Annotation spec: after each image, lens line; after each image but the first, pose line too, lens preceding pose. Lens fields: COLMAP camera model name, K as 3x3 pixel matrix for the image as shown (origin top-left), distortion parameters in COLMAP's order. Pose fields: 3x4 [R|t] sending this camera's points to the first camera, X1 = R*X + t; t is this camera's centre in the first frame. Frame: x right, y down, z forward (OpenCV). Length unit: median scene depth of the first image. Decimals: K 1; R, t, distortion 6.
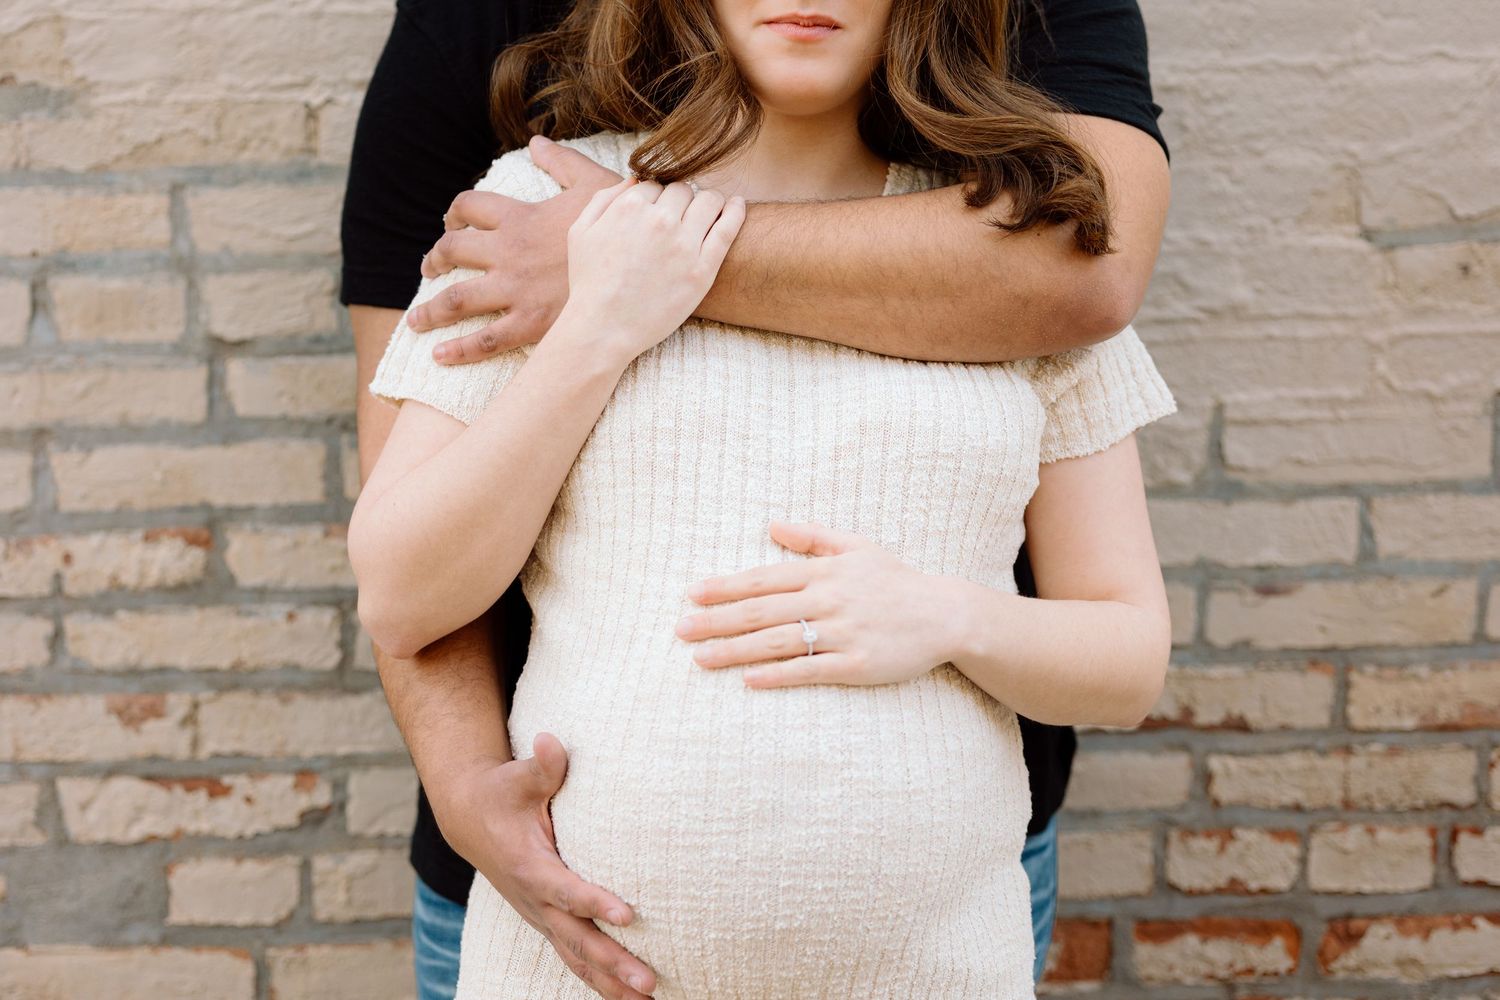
lens RADIAL K [[3773.8, 0, 635.4], [0, 3773.8, 611.8], [0, 0, 1]] dist [-0.130507, 0.000000]
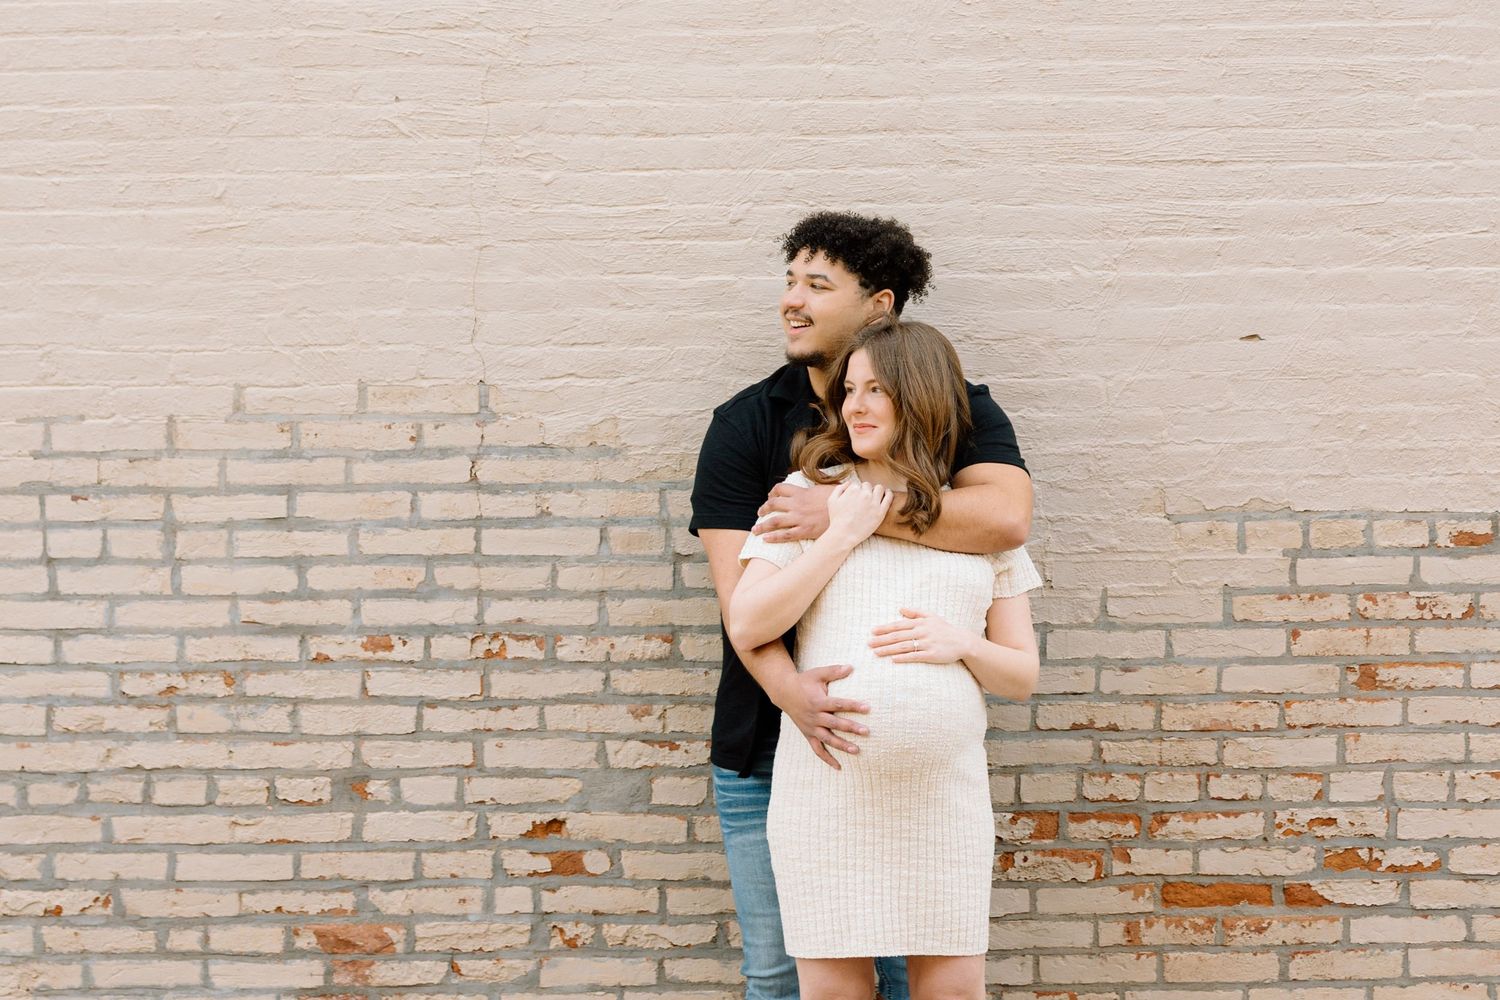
lens RADIAL K [[3773.8, 0, 748.8], [0, 3773.8, 496.3], [0, 0, 1]] dist [-0.130507, 0.000000]
pose [[0.999697, 0.015061, -0.019464, -0.021048], [-0.016902, 0.995025, -0.098184, 0.121683], [0.017888, 0.098483, 0.994978, -1.342132]]
